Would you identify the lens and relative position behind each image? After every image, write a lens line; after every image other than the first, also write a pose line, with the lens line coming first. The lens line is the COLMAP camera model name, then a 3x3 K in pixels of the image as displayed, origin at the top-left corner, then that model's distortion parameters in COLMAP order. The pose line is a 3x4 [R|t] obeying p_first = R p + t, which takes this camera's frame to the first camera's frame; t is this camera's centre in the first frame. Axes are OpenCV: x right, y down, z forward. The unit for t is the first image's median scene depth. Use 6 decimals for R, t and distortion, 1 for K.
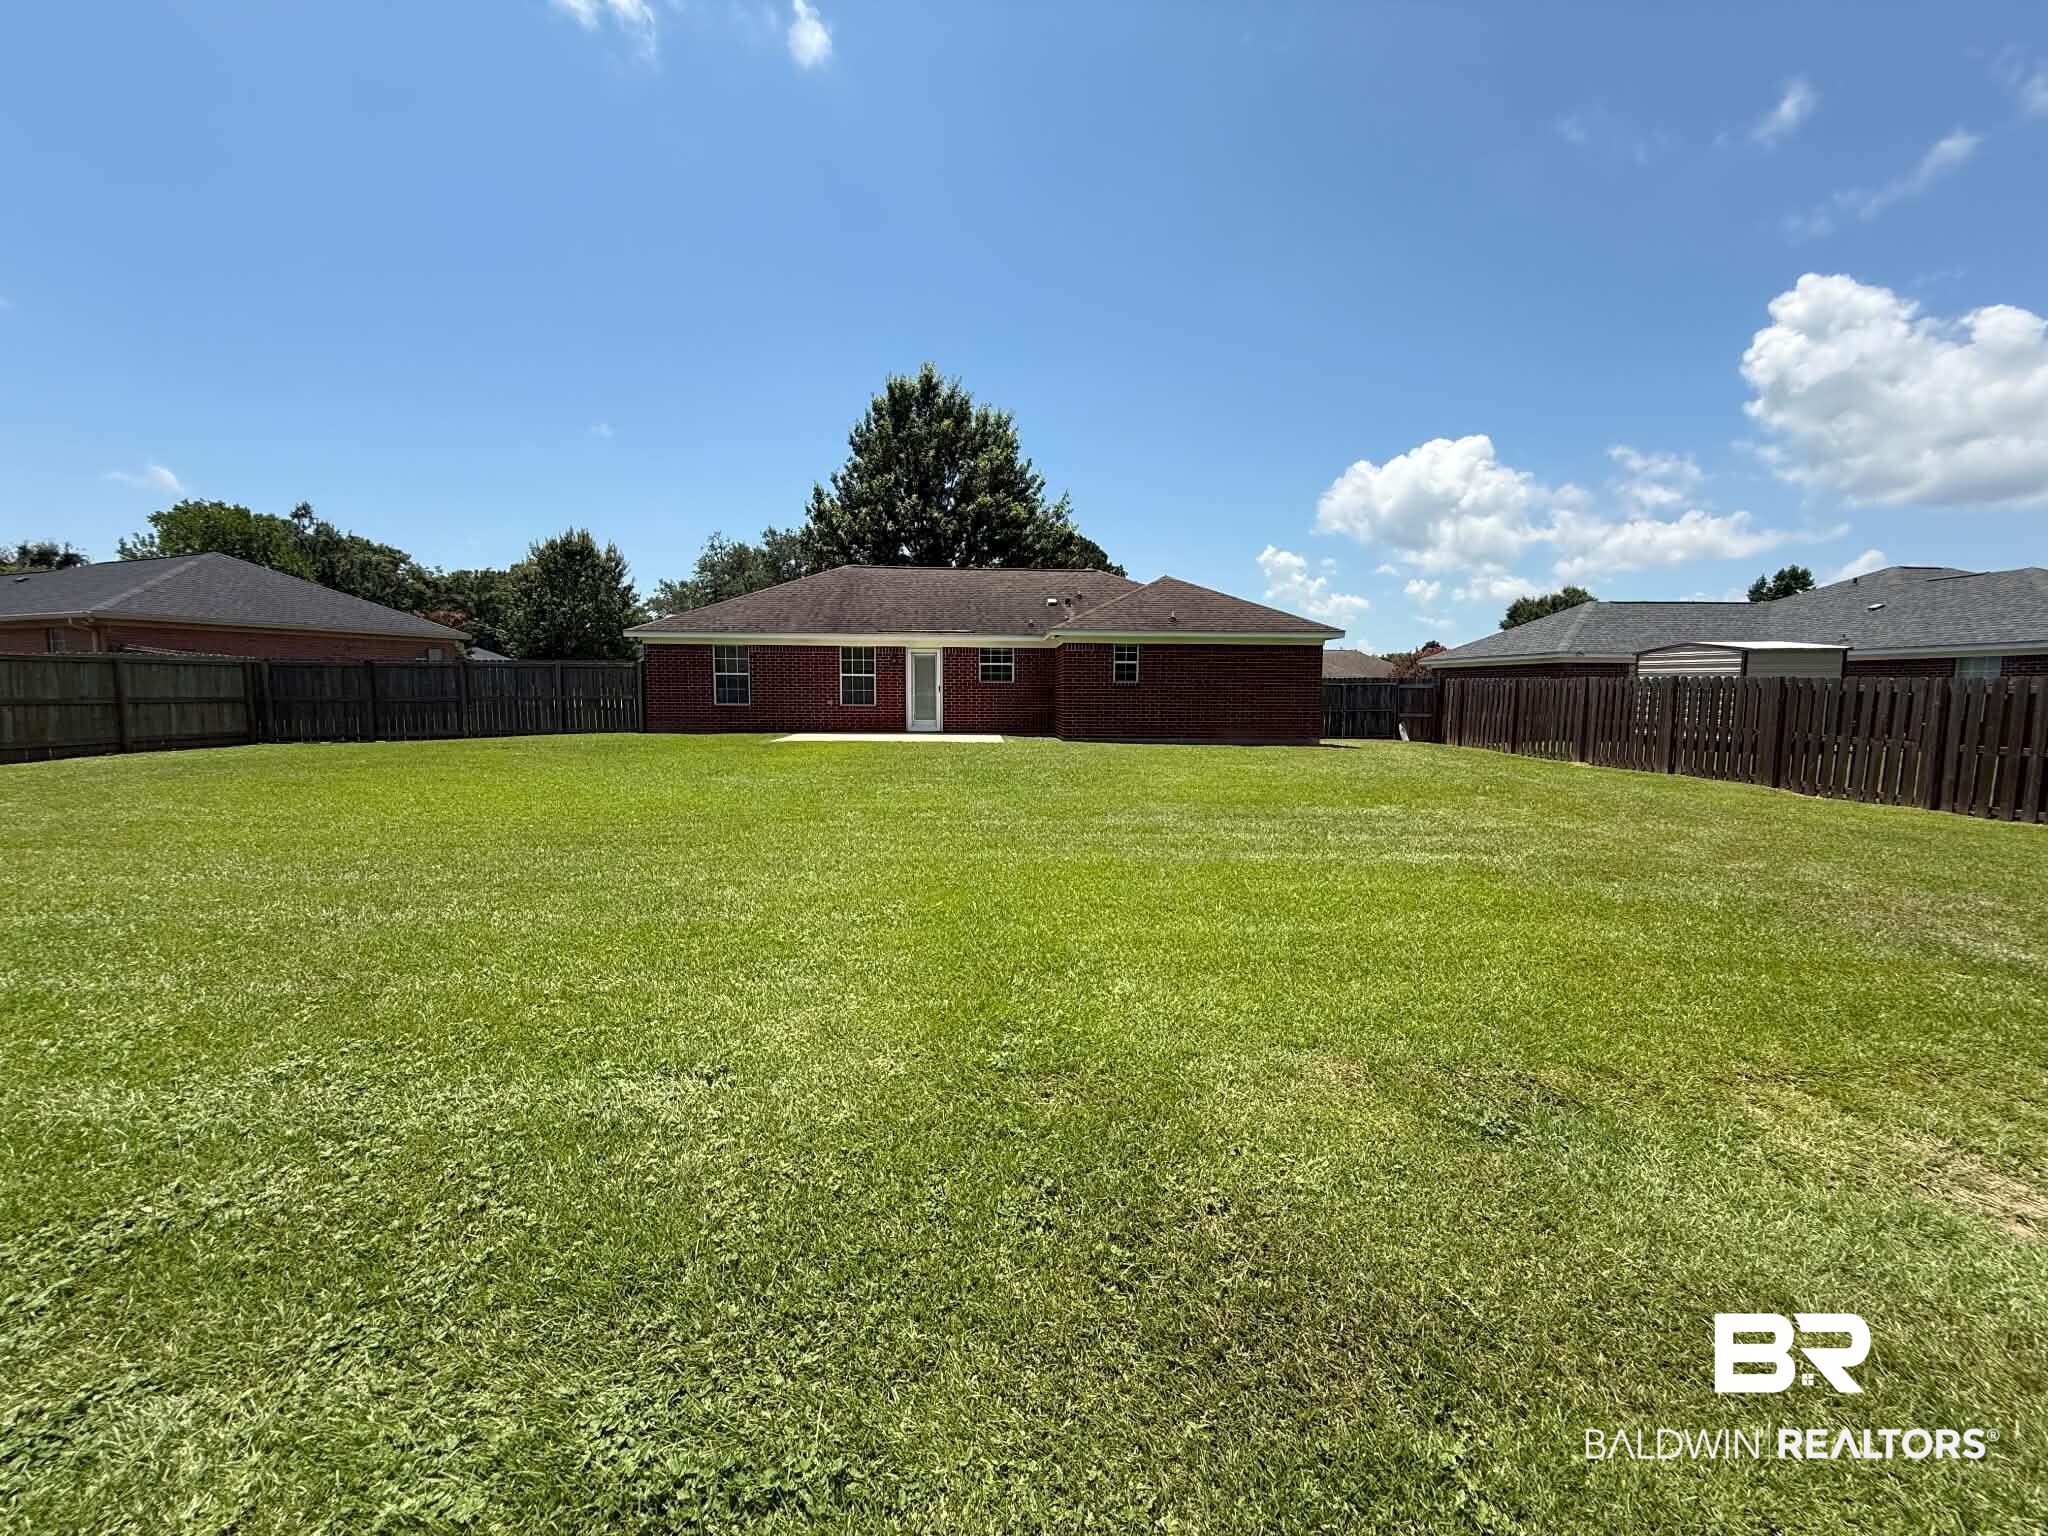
lens RADIAL K [[816.5, 0, 1017.3], [0, 816.5, 768.8], [0, 0, 1]] dist [0.000723, -0.000091]
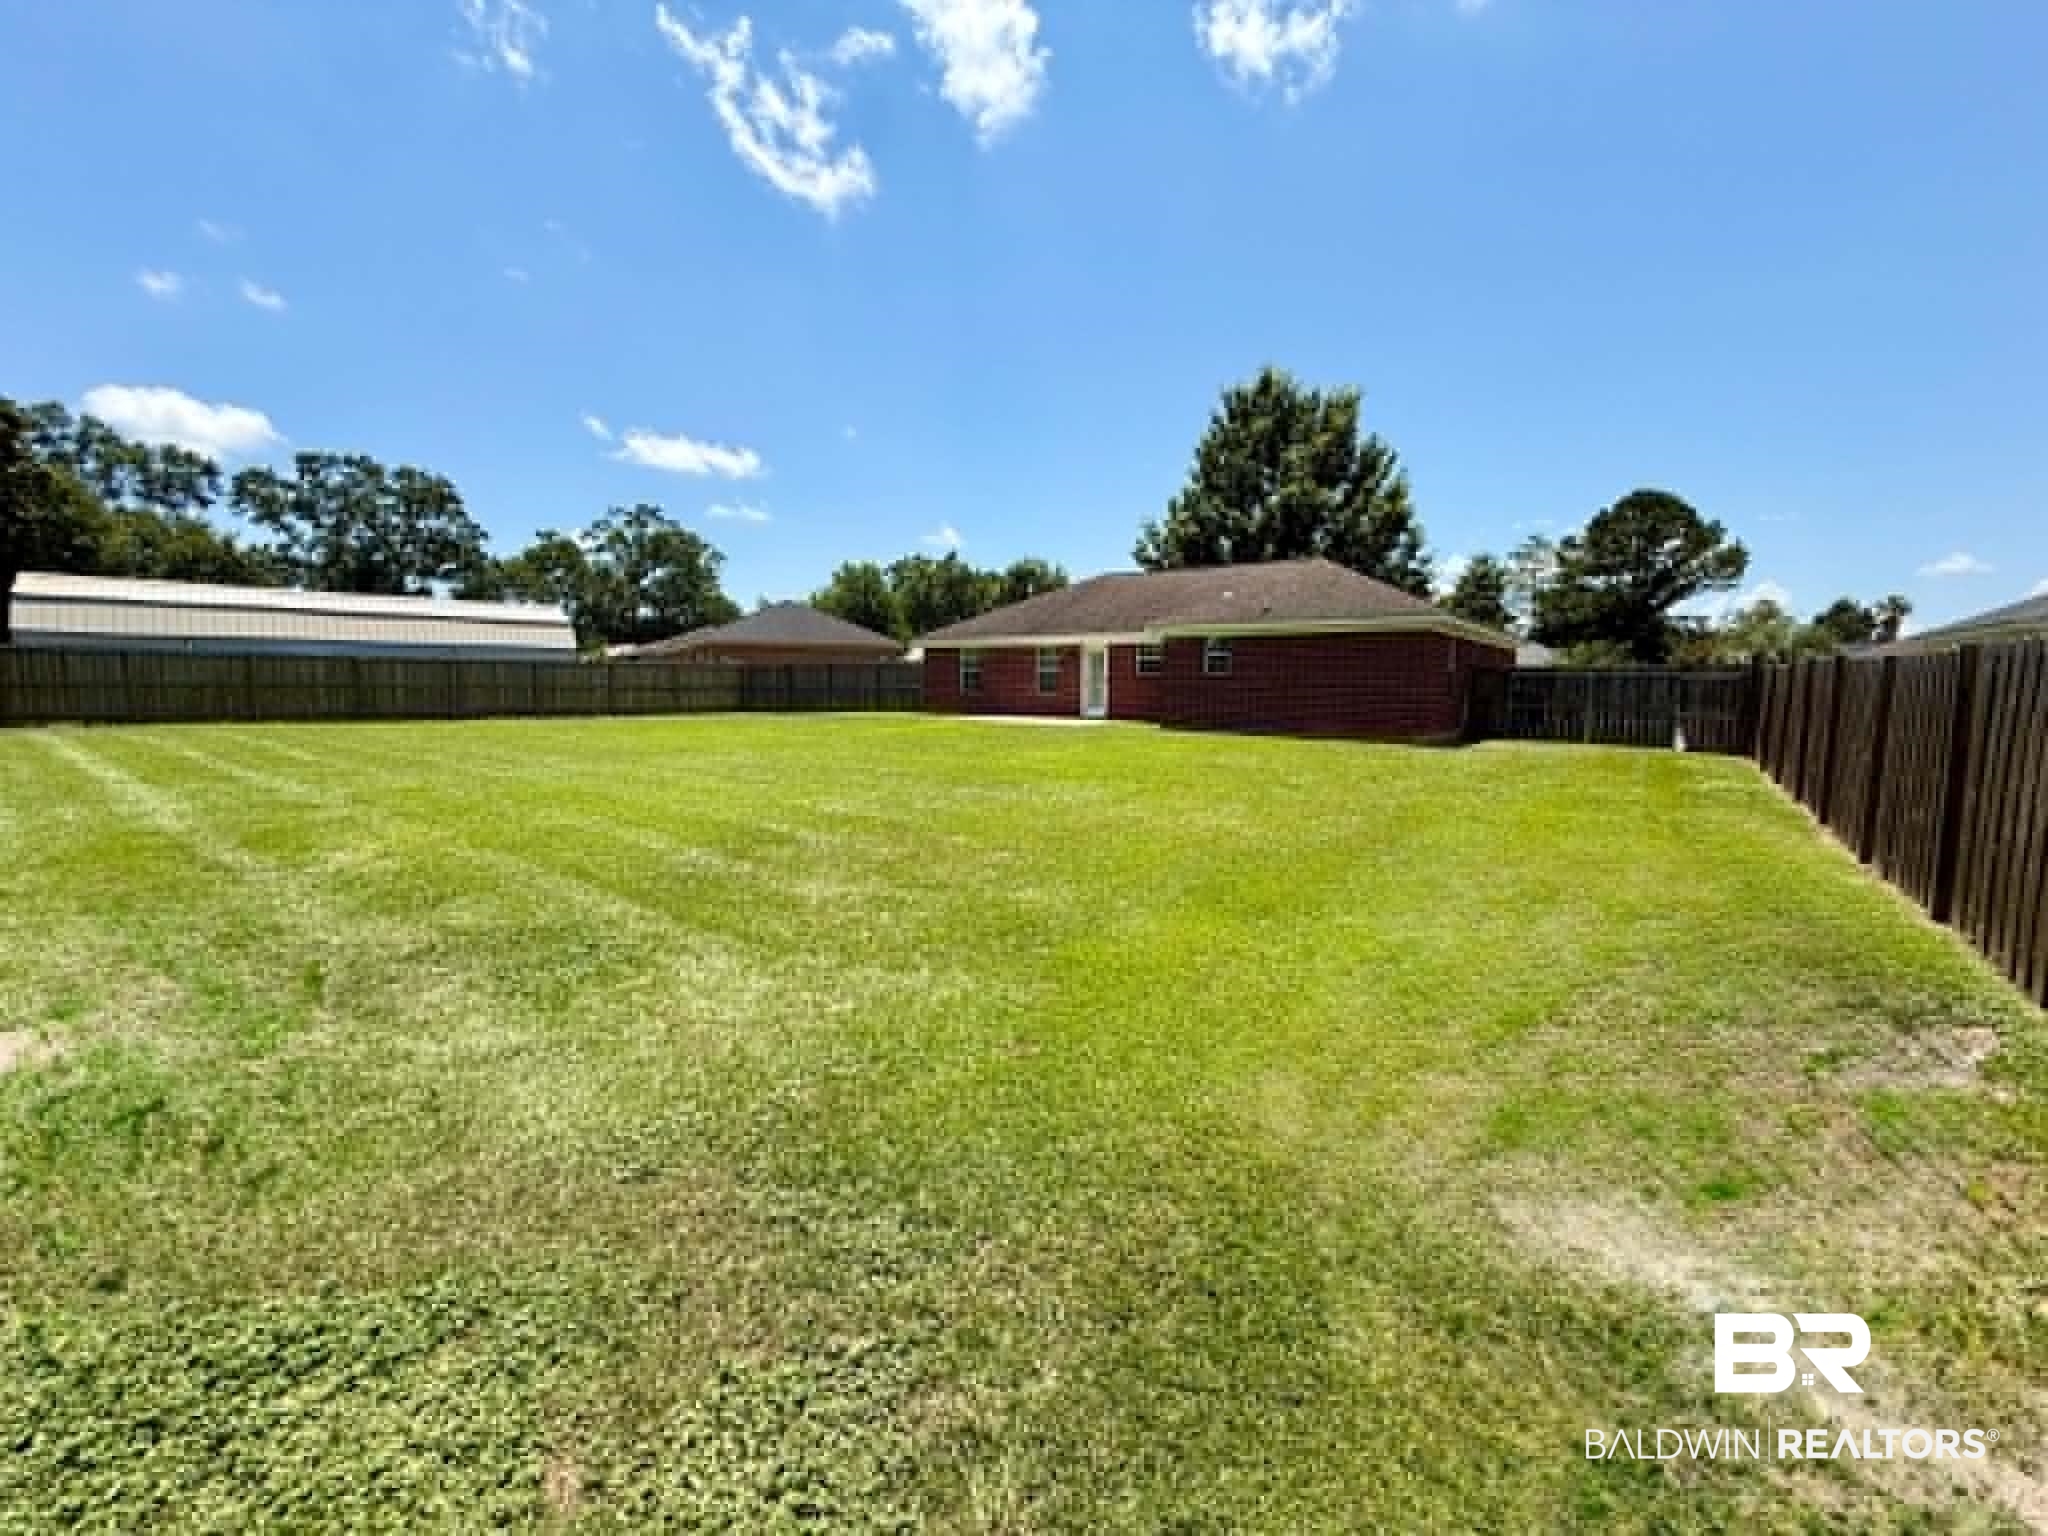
lens RADIAL K [[810.8, 0, 1015.7], [0, 810.8, 768.7], [0, 0, 1]] dist [0.000223, 0.000412]
pose [[0.748930, 0.070199, -0.658920, 0.572794], [-0.064086, 0.997385, 0.033416, -0.004055], [0.659543, 0.017201, 0.751470, 0.061025]]
